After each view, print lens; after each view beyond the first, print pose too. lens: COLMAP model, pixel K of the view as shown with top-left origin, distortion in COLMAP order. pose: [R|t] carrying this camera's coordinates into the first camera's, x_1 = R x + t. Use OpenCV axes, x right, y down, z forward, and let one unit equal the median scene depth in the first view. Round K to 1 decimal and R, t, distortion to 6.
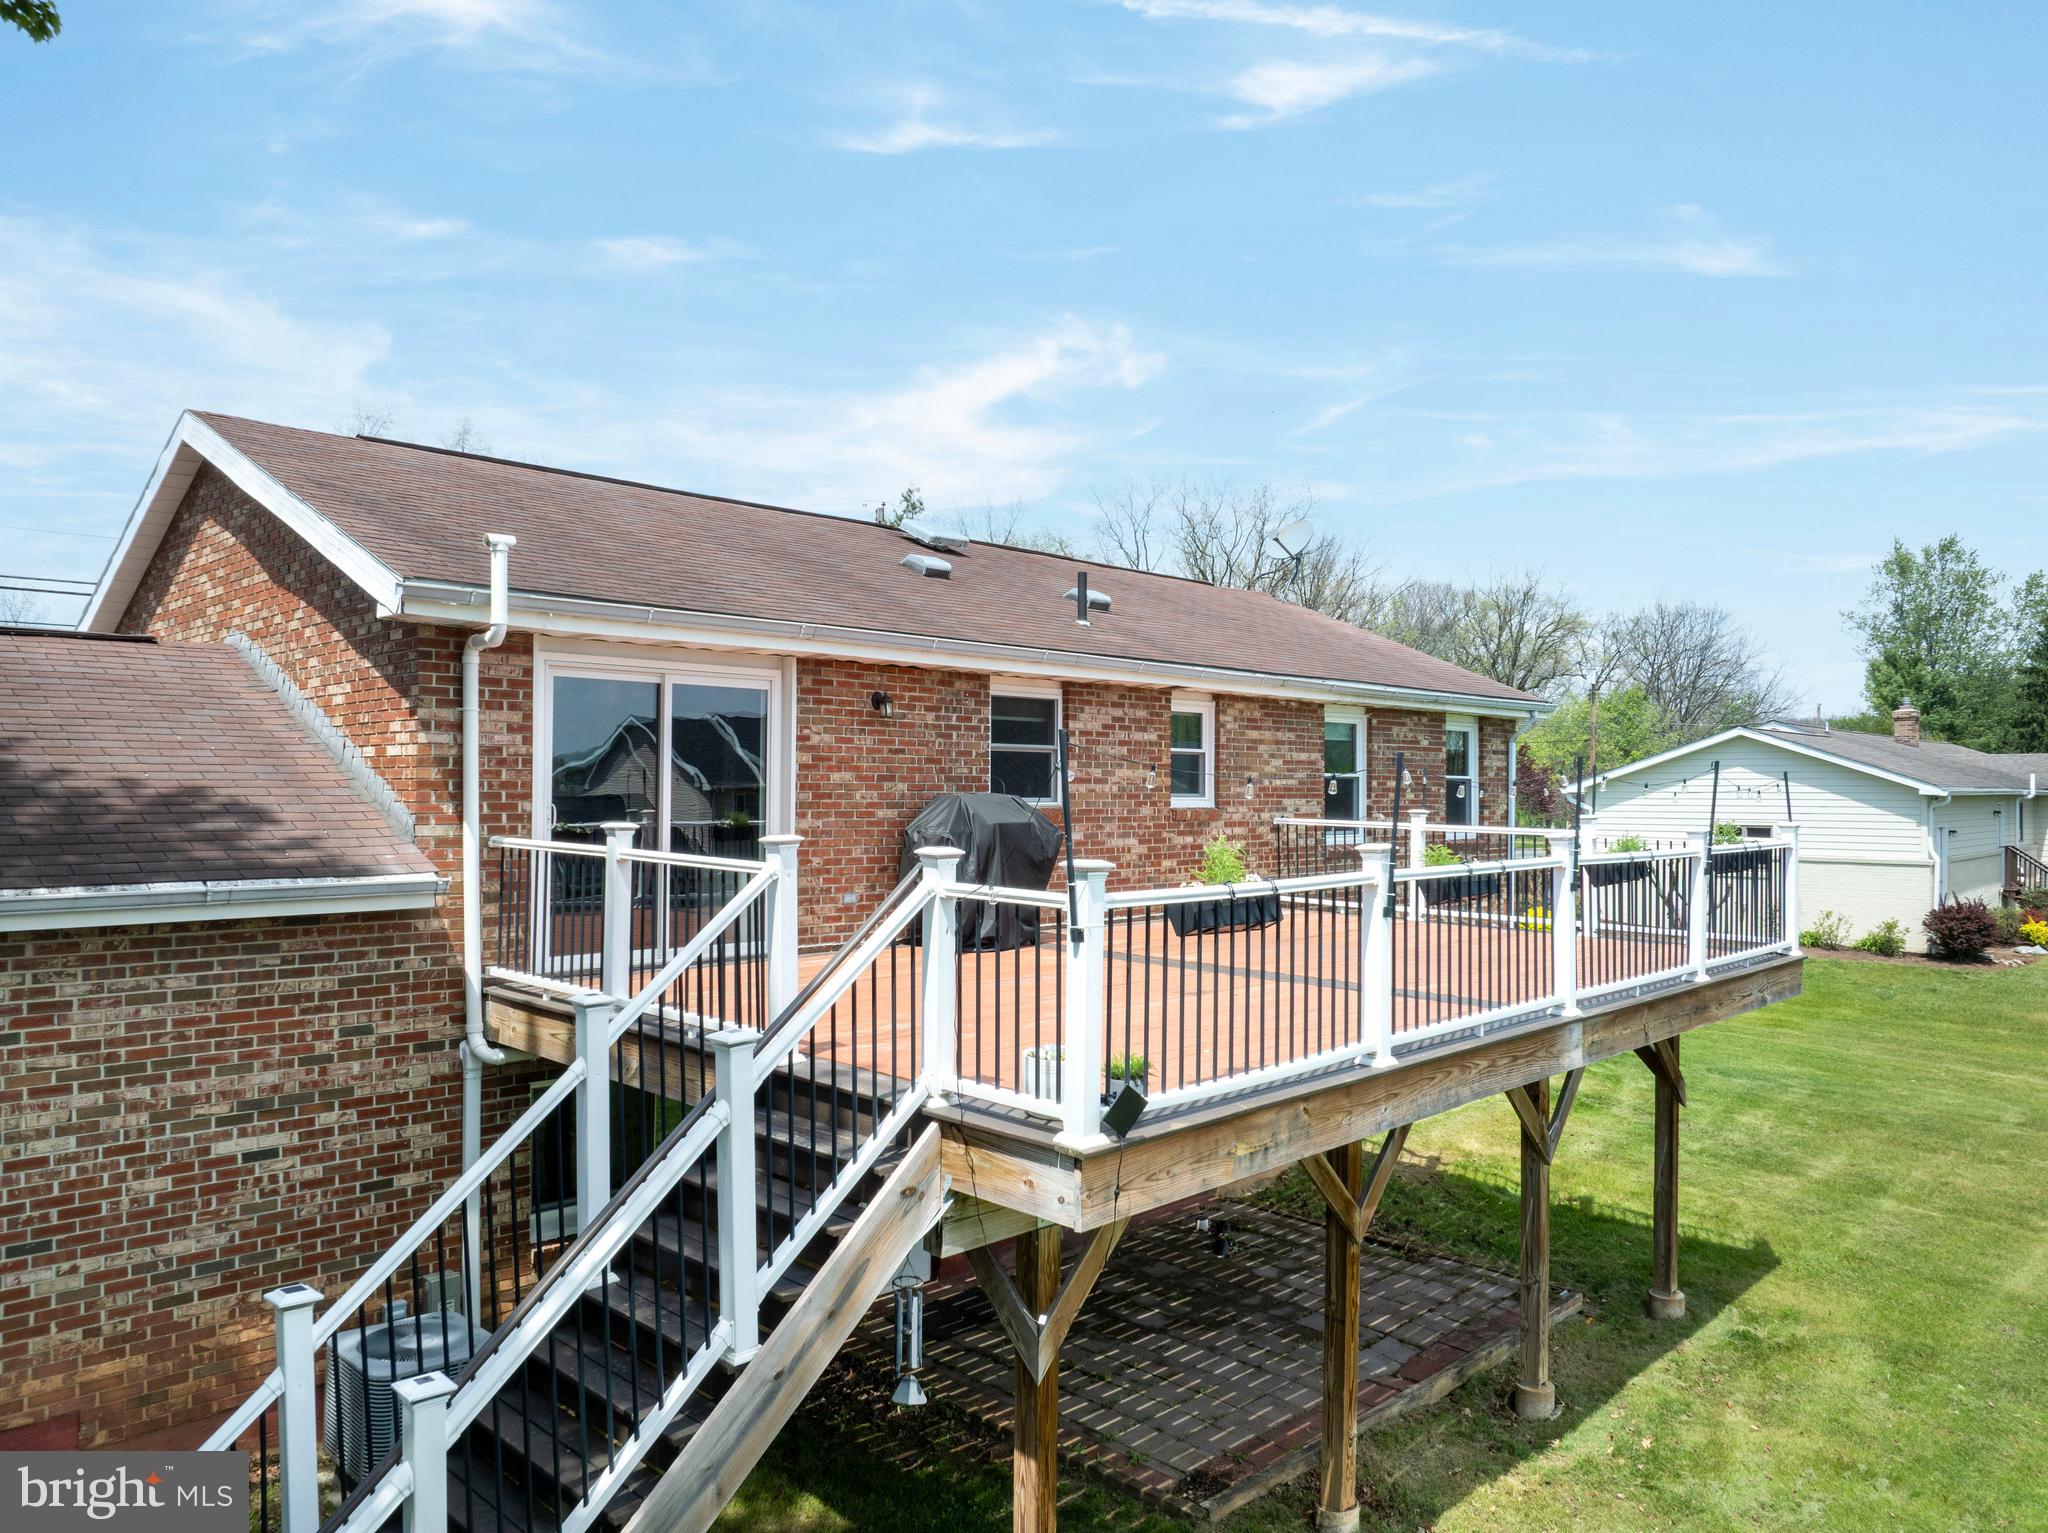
lens RADIAL K [[1439.4, 0, 1024.0], [0, 1439.4, 766.5], [0, 0, 1]] dist [-0.036176, -0.000997]
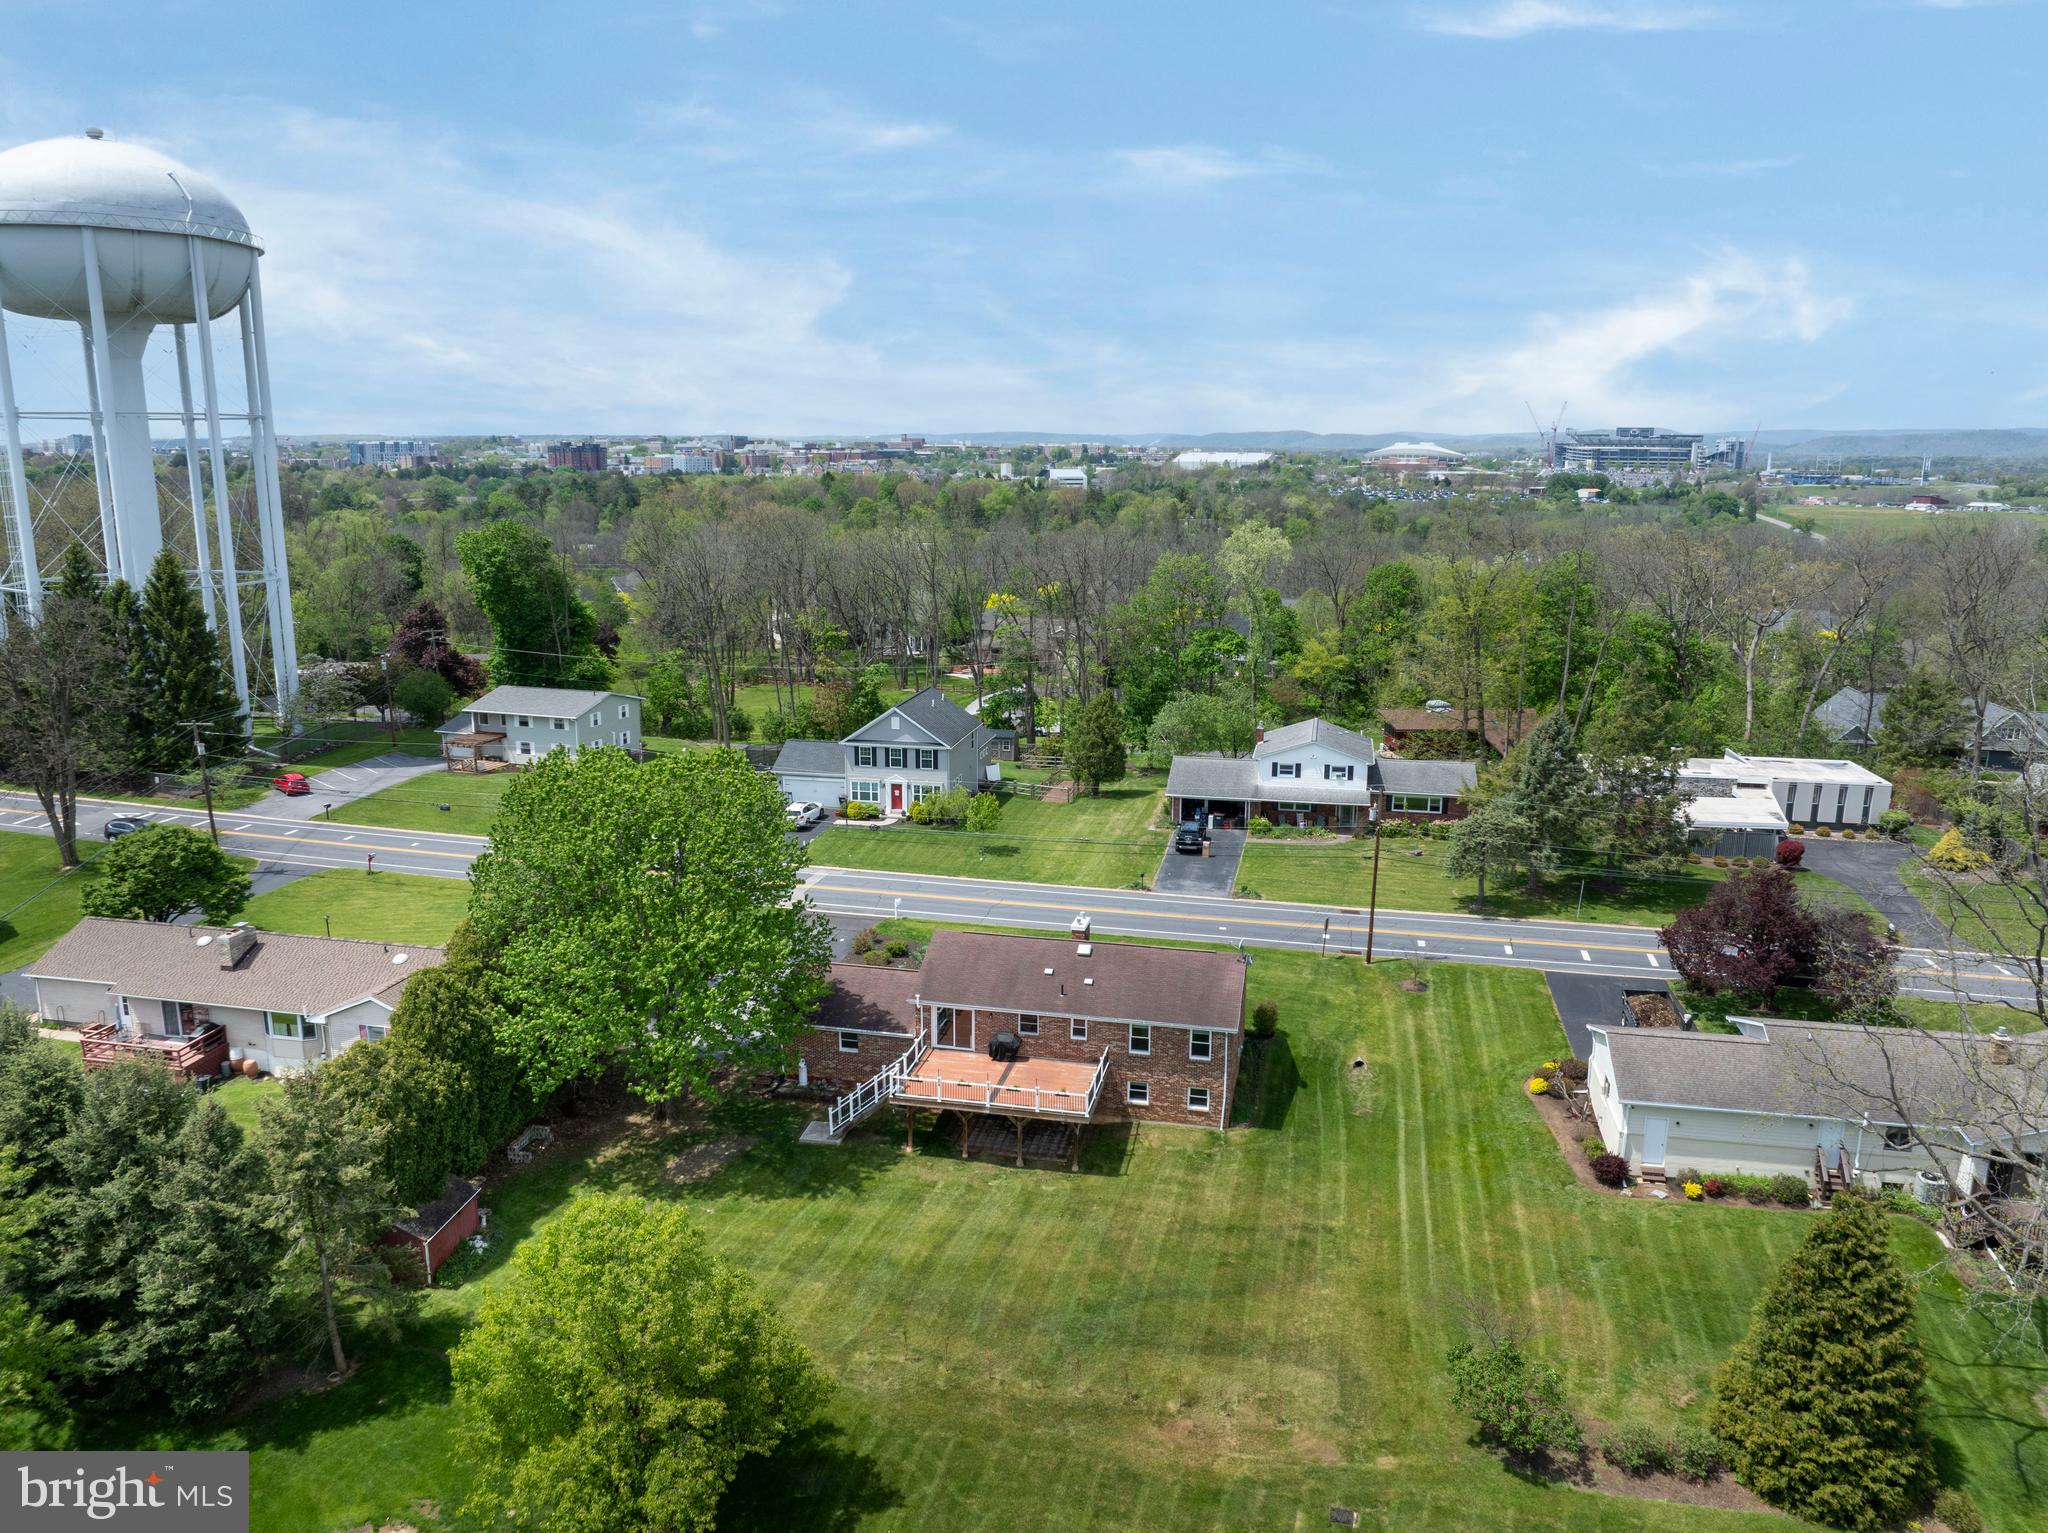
lens RADIAL K [[1439.4, 0, 1024.0], [0, 1439.4, 766.5], [0, 0, 1]] dist [-0.036176, -0.000997]
pose [[0.523200, 0.176528, -0.833726, 4.407607], [0.013895, 0.976414, 0.215460, -2.162699], [0.852096, -0.124313, 0.508407, -1.630299]]
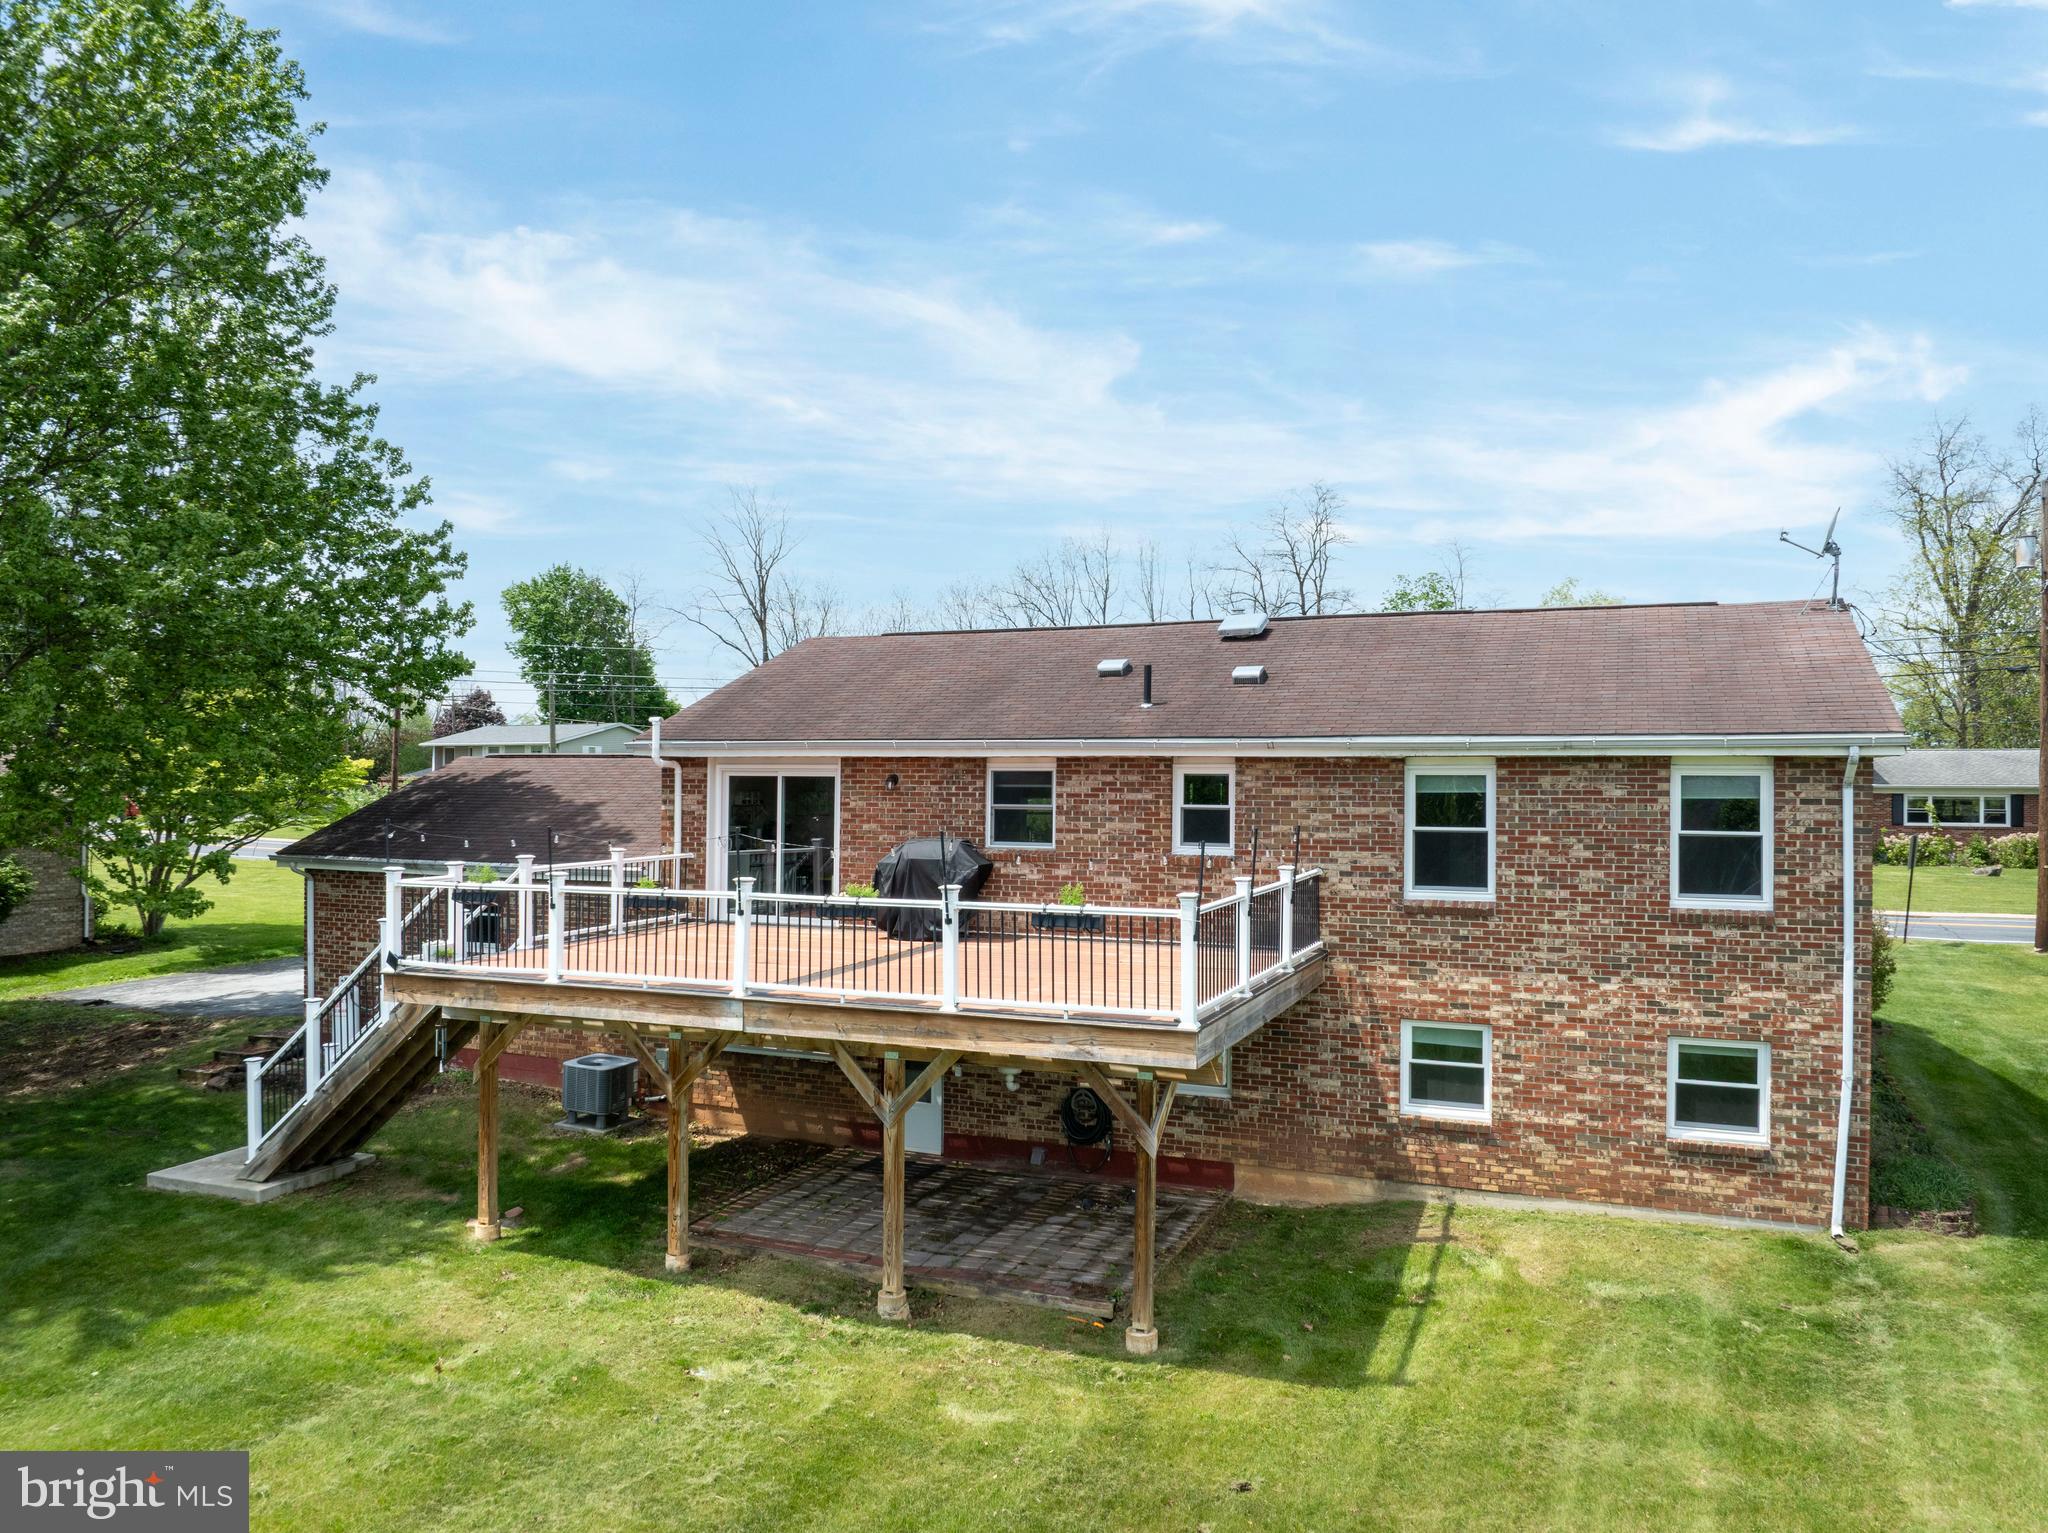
lens RADIAL K [[1439.4, 0, 1024.0], [0, 1439.4, 766.5], [0, 0, 1]] dist [-0.036176, -0.000997]
pose [[0.364991, -0.017515, -0.930846, 1.392439], [0.009355, 0.999842, -0.015145, -0.033101], [0.930964, -0.003180, 0.365097, 0.518131]]
